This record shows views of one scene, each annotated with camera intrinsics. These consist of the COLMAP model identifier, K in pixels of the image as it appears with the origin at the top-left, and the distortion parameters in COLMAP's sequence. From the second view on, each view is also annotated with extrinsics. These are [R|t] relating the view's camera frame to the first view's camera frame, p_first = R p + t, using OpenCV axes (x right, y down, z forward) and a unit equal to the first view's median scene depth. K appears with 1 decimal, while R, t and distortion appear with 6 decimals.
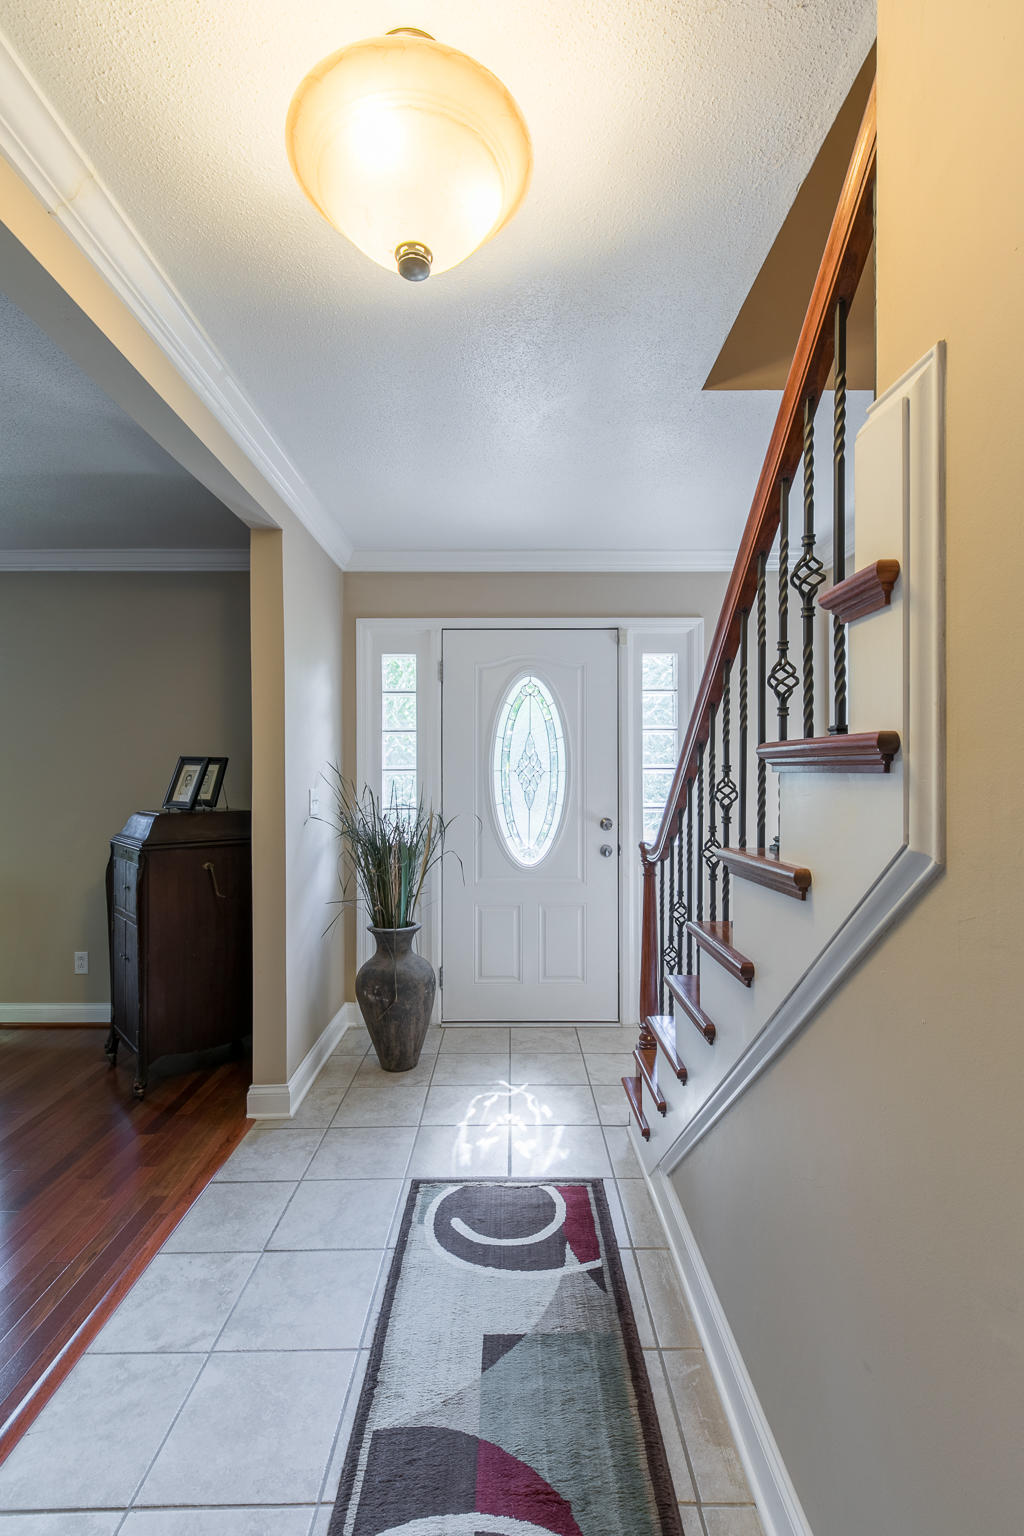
lens RADIAL K [[704.0, 0, 510.2], [0, 704.0, 770.6], [0, 0, 1]] dist [-0.013364, 0.003272]
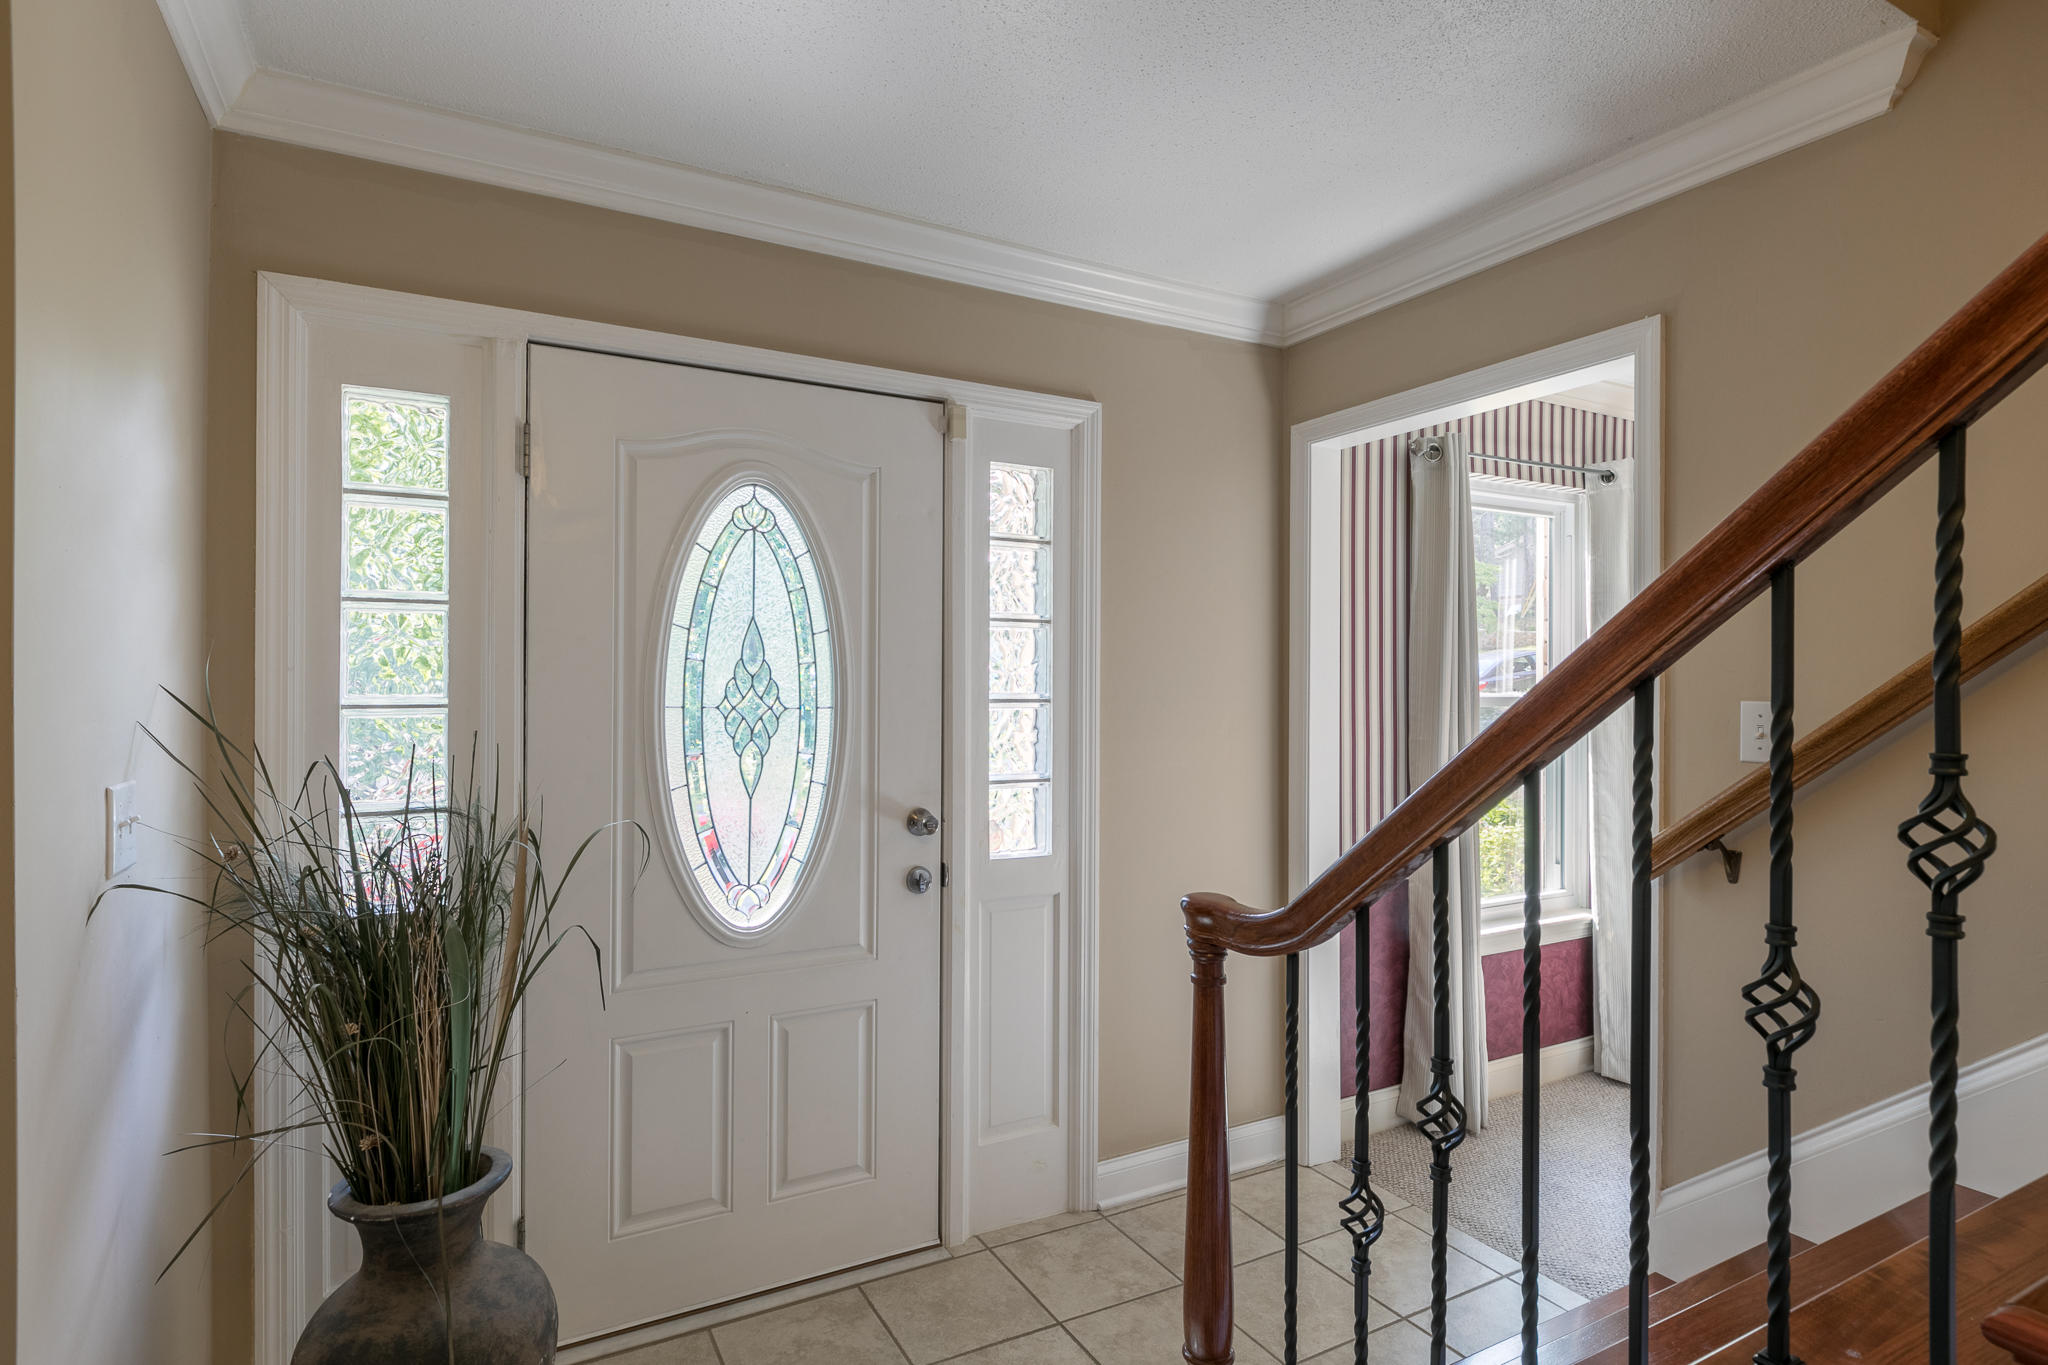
lens RADIAL K [[1040.7, 0, 1030.5], [0, 1040.7, 684.3], [0, 0, 1]] dist [-0.010400, -0.002366]
pose [[0.878341, 0.007489, 0.477976, -0.125595], [-0.007329, 0.999971, -0.002200, -0.013317], [-0.477978, -0.001571, 0.878370, 0.367029]]
